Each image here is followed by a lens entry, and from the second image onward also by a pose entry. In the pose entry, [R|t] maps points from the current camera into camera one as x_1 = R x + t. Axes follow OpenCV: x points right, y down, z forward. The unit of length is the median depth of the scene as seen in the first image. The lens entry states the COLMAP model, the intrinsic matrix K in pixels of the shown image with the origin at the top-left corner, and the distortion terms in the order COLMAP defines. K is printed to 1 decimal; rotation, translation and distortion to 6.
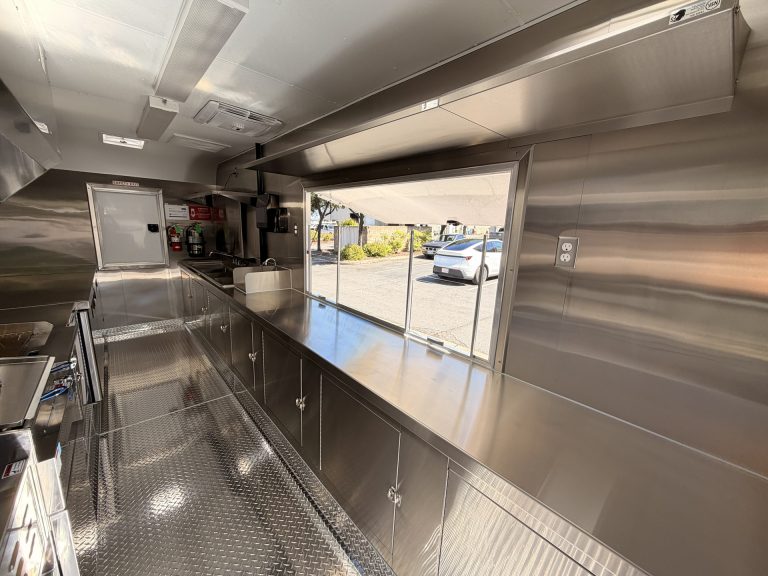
lens RADIAL K [[309.3, 0, 381.6], [0, 309.3, 289.4], [0, 0, 1]] dist [0.014745, -0.005883]
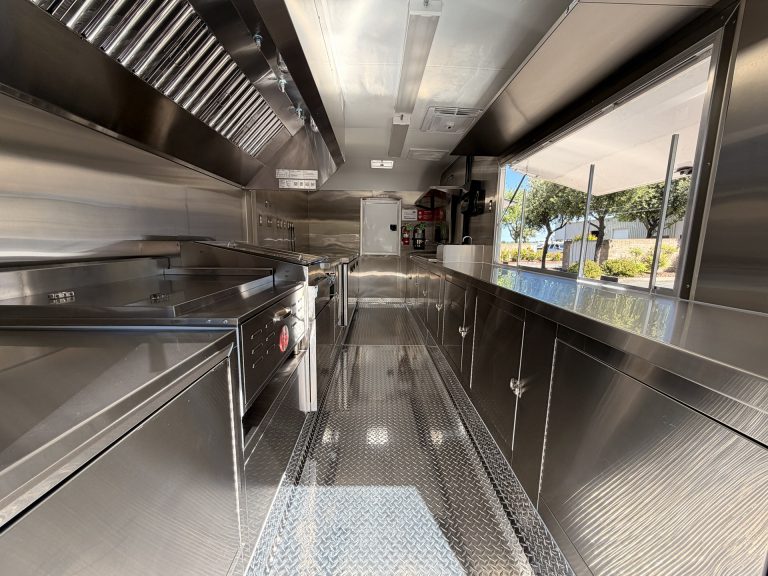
lens RADIAL K [[309.3, 0, 381.6], [0, 309.3, 289.4], [0, 0, 1]] dist [0.014745, -0.005883]
pose [[0.769290, 0.067239, -0.635352, 0.095548], [-0.115808, 0.992649, -0.035170, 0.119887], [0.628316, 0.100634, 0.771422, -0.039192]]
